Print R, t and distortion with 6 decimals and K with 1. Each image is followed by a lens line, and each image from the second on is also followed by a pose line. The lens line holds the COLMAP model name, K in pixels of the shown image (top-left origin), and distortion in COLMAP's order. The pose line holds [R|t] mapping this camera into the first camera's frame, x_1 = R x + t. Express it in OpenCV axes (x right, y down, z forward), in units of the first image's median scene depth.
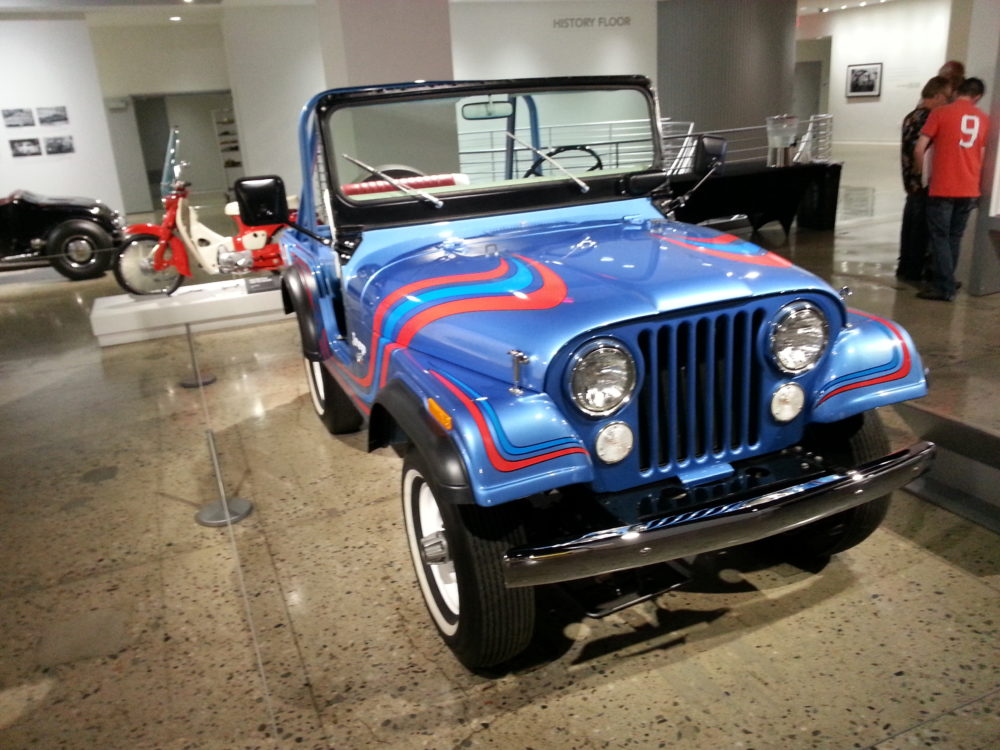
lens RADIAL K [[803.3, 0, 496.6], [0, 803.3, 369.7], [0, 0, 1]] dist [0.088636, -0.123228]
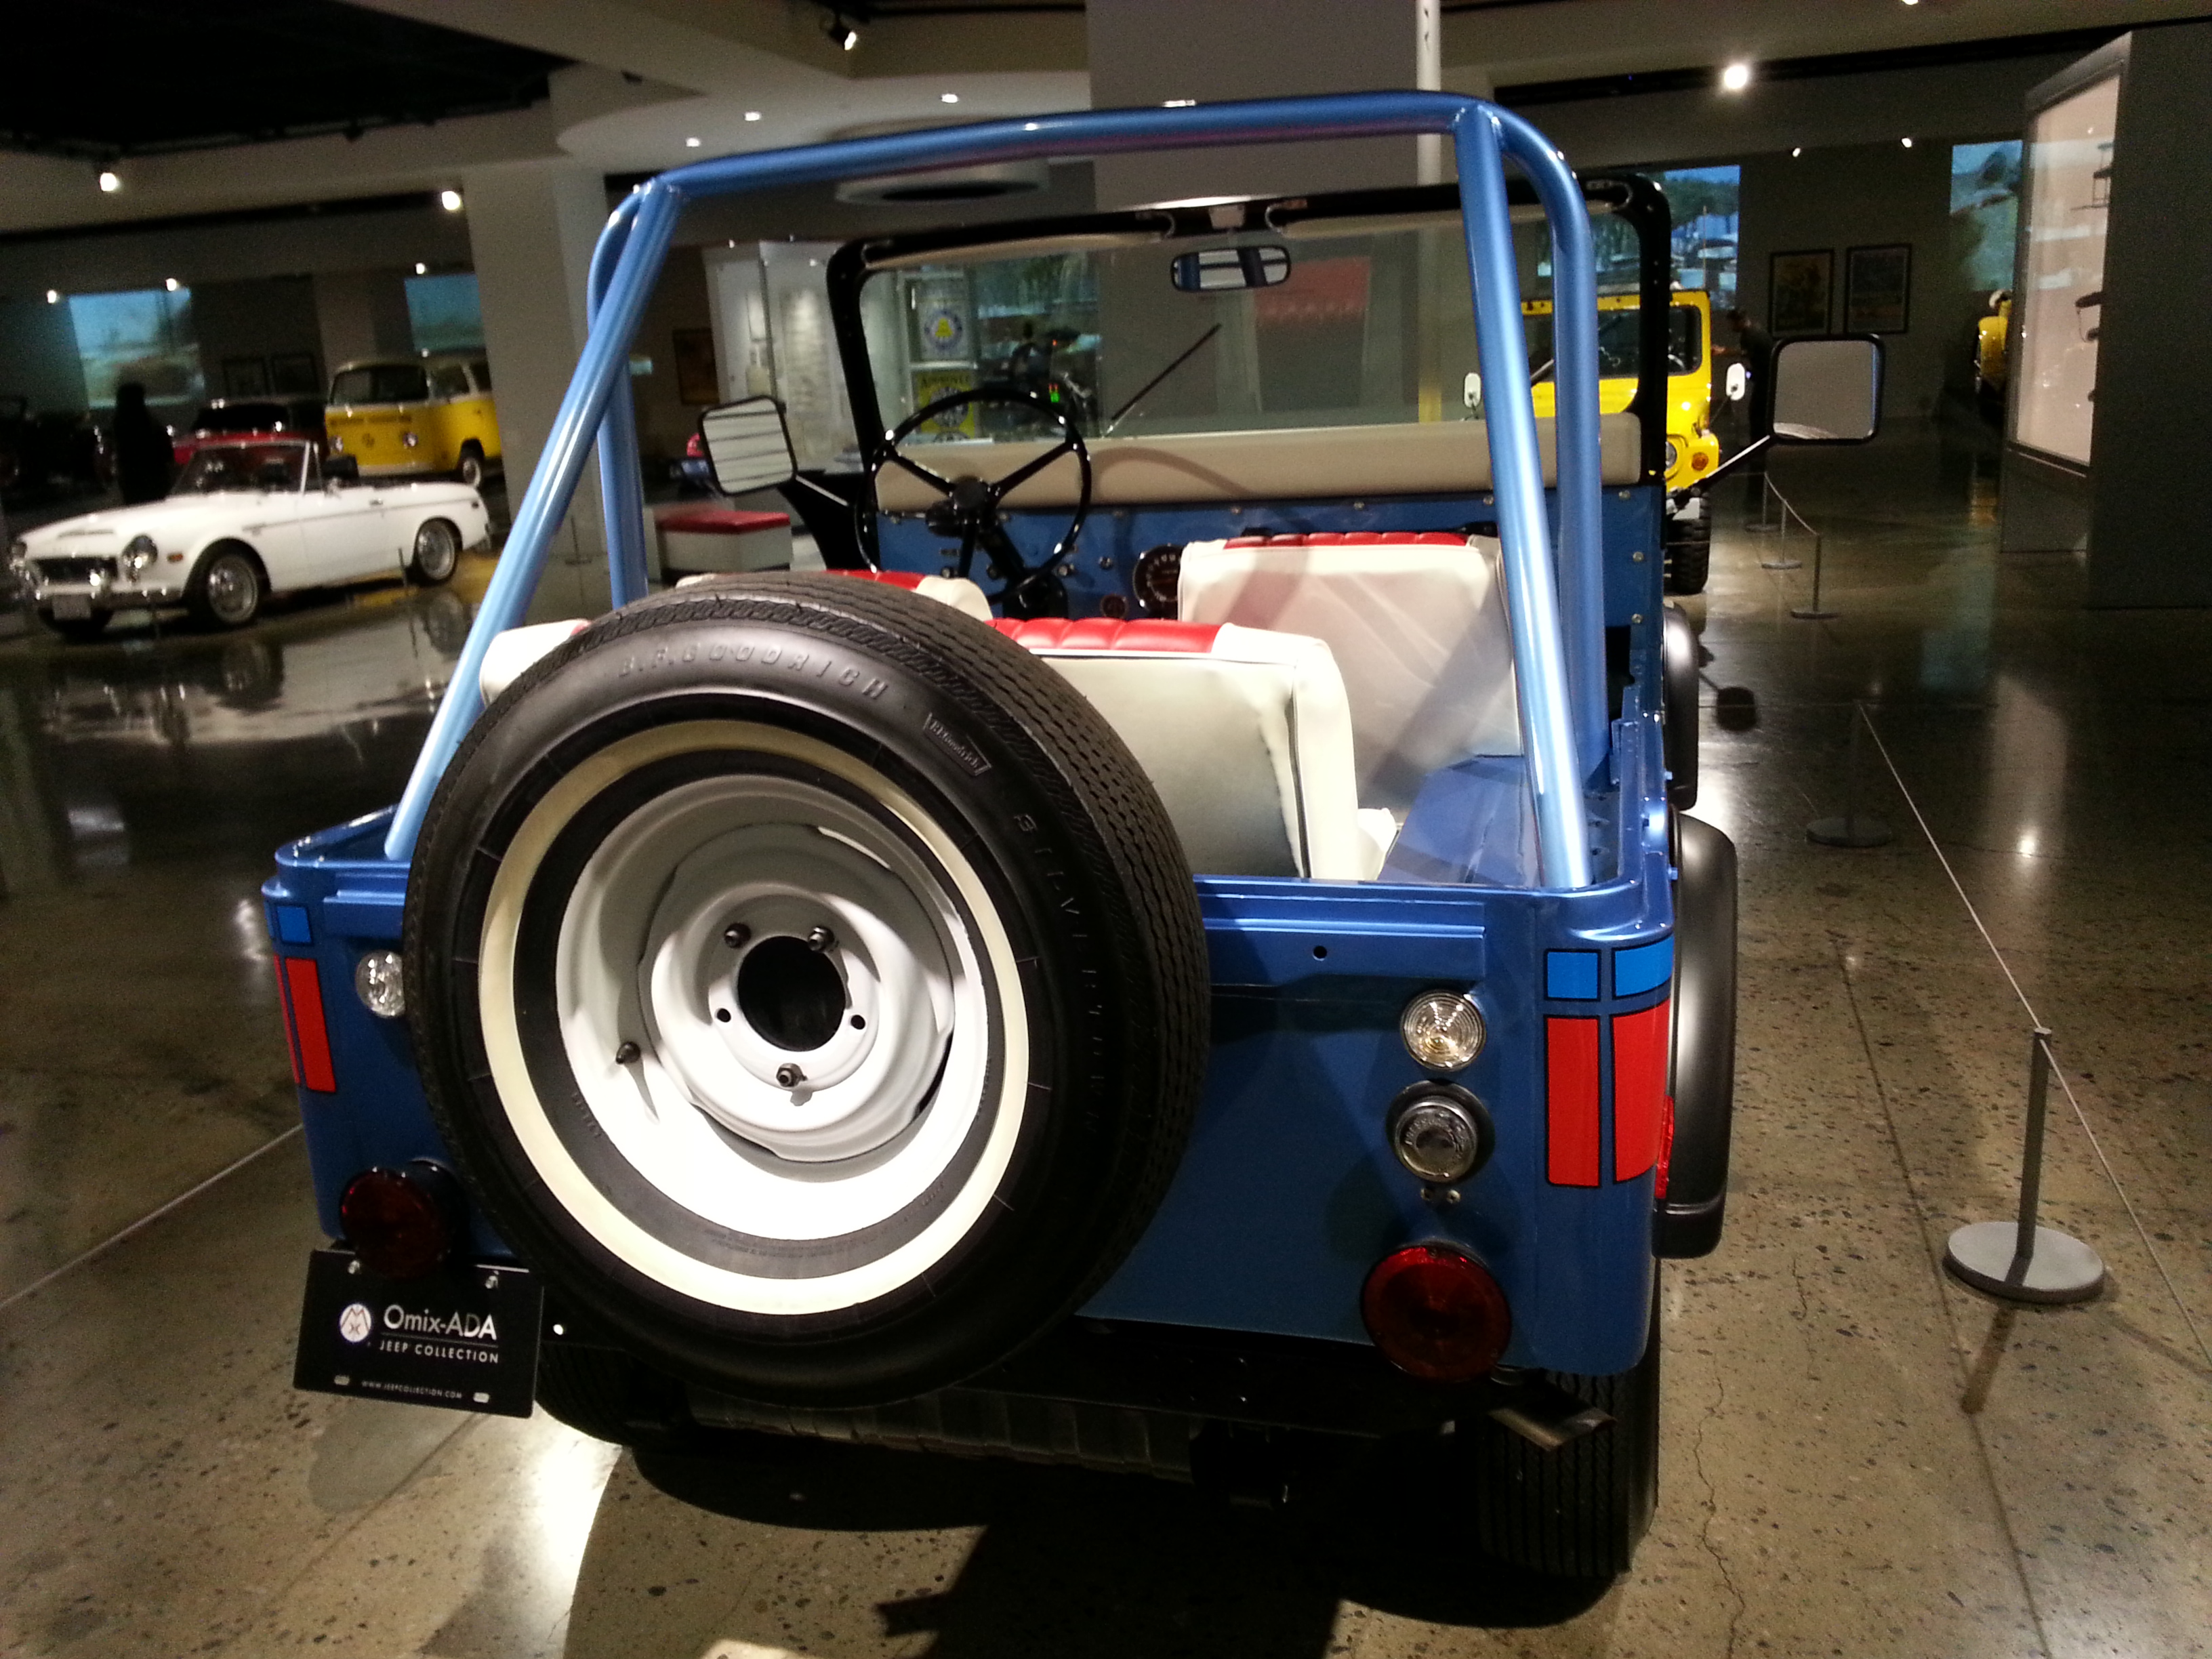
lens RADIAL K [[1777.0, 0, 1098.5], [0, 1777.0, 817.8], [0, 0, 1]] dist [0.088636, -0.123228]
pose [[-0.770262, -0.053711, 0.635462, -0.478213], [0.299702, 0.849068, 0.435043, -0.430913], [-0.562917, 0.525547, -0.637907, 1.519071]]
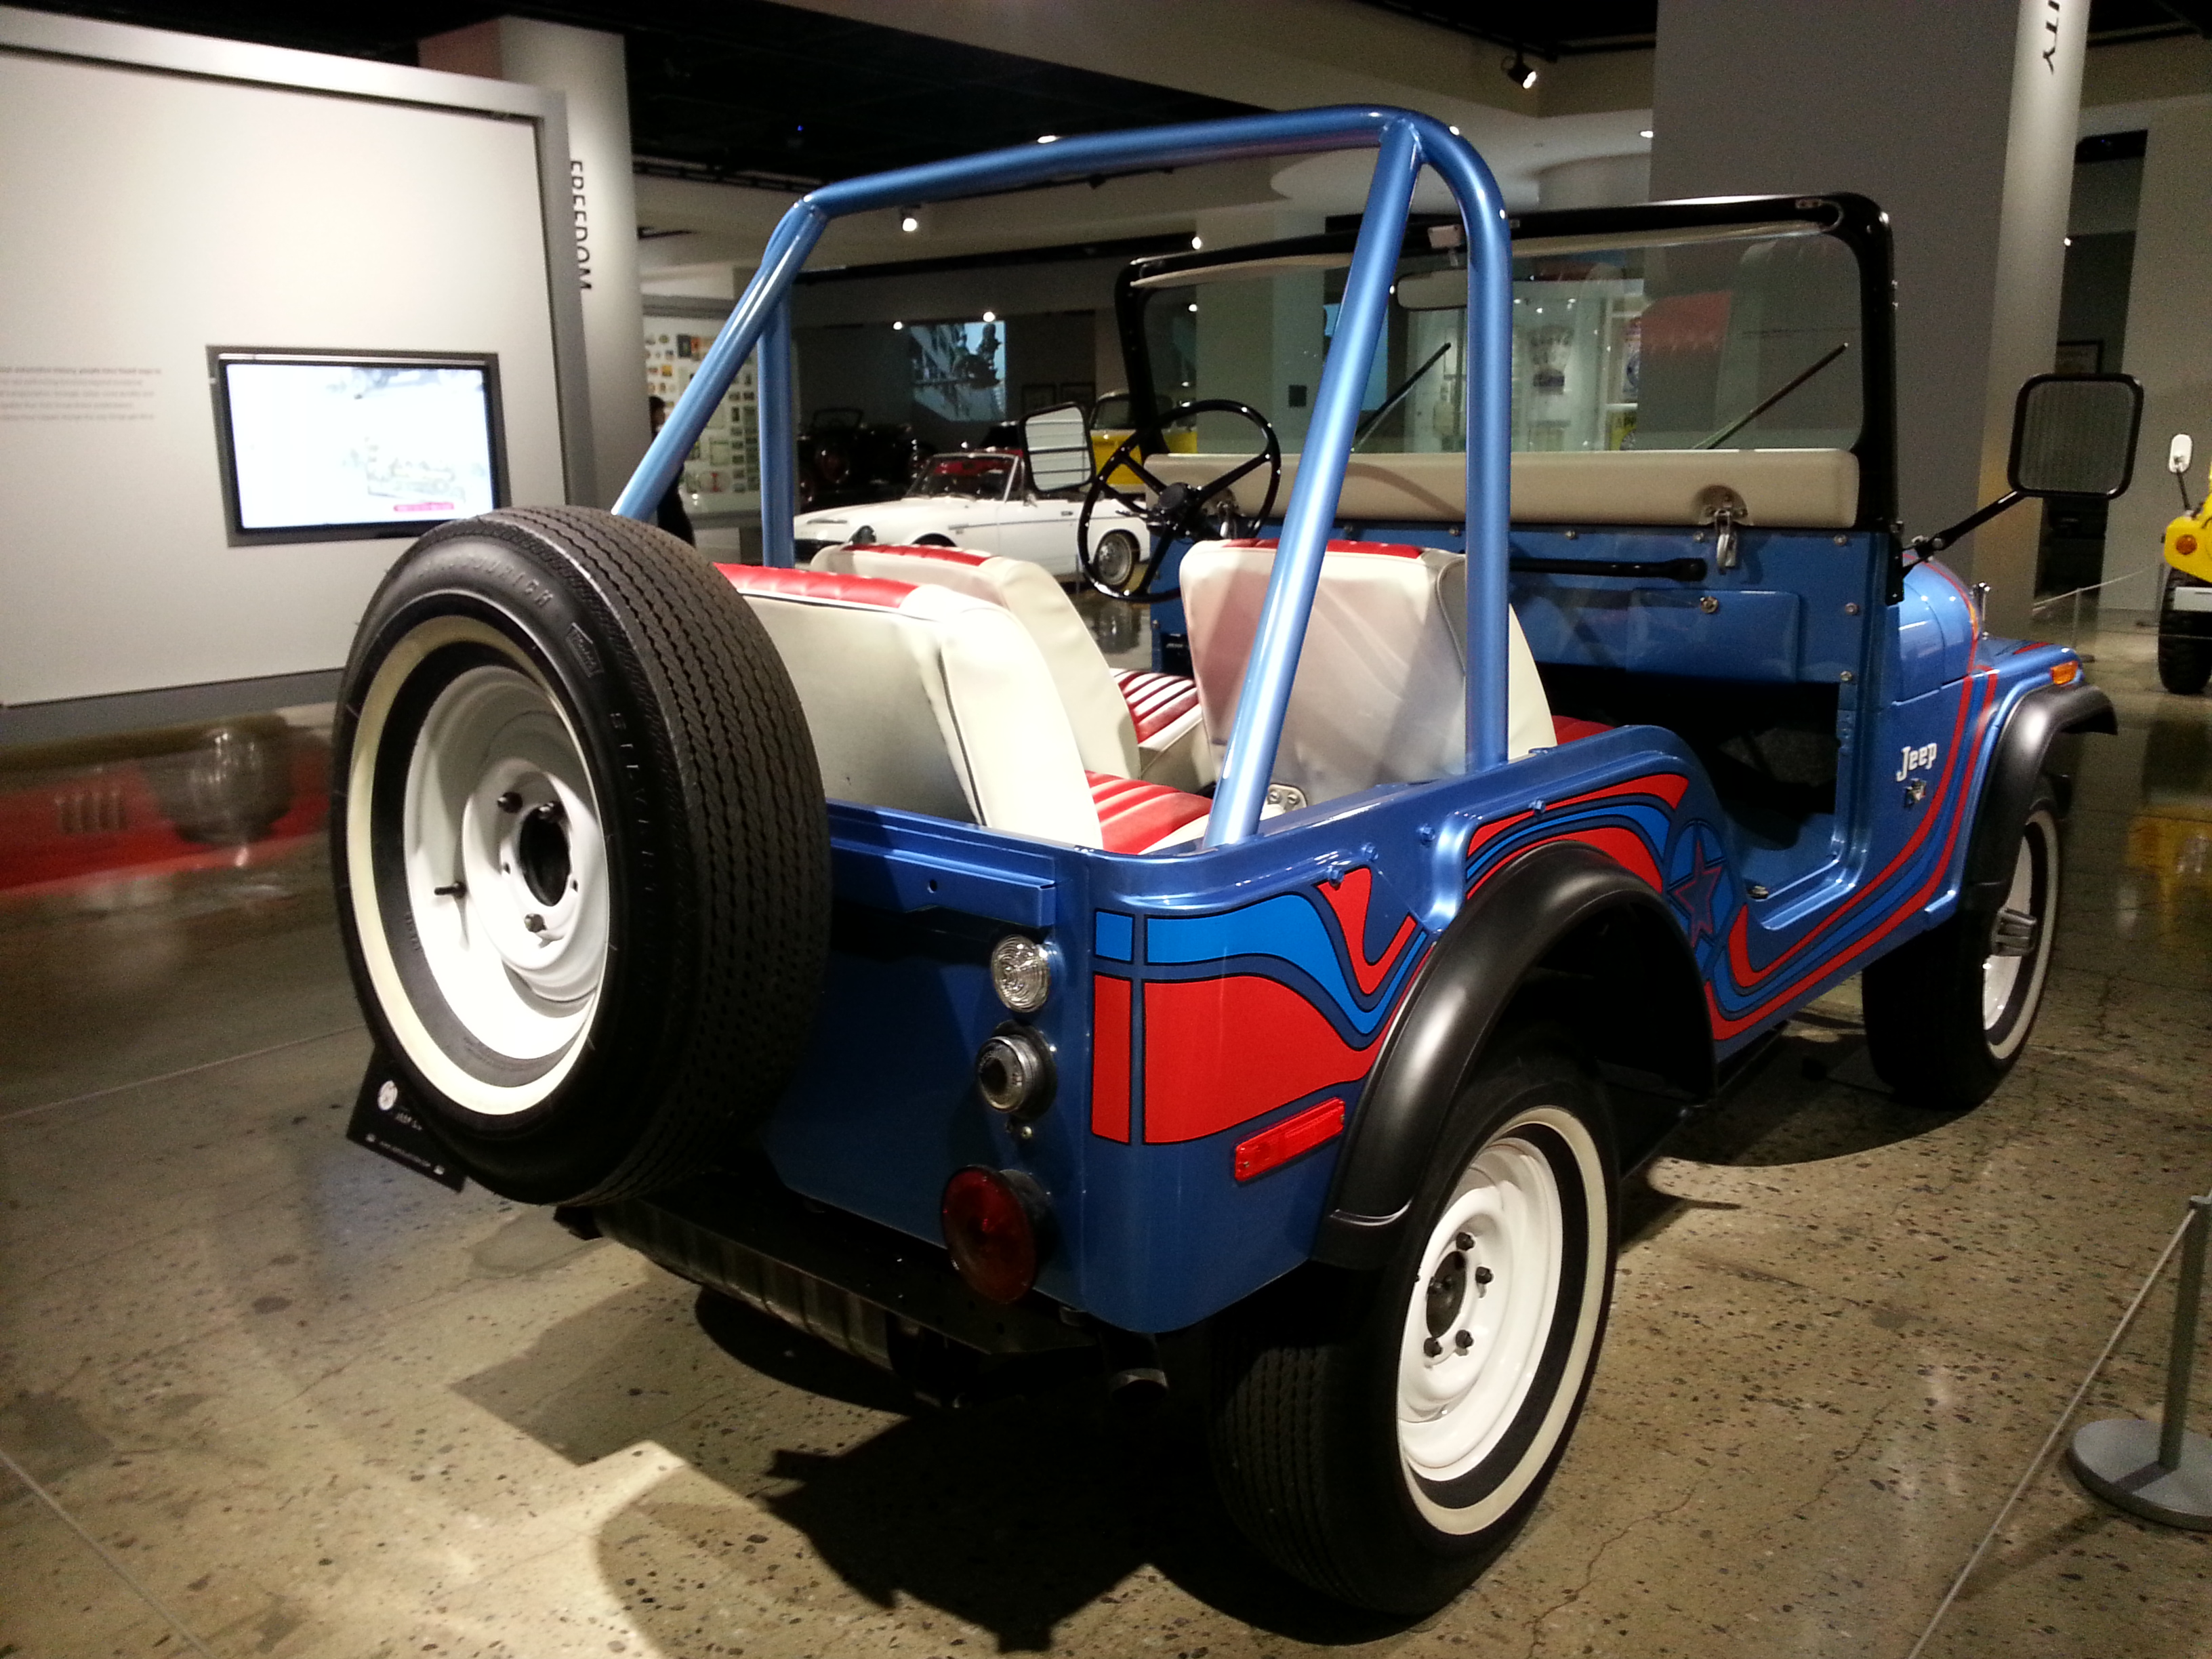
lens RADIAL K [[1777.0, 0, 1098.5], [0, 1777.0, 817.8], [0, 0, 1]] dist [0.088636, -0.123228]
pose [[-0.444992, -0.122533, 0.887112, -0.672086], [0.324784, 0.901071, 0.287378, -0.342001], [-0.834565, 0.416000, -0.361172, 1.365745]]
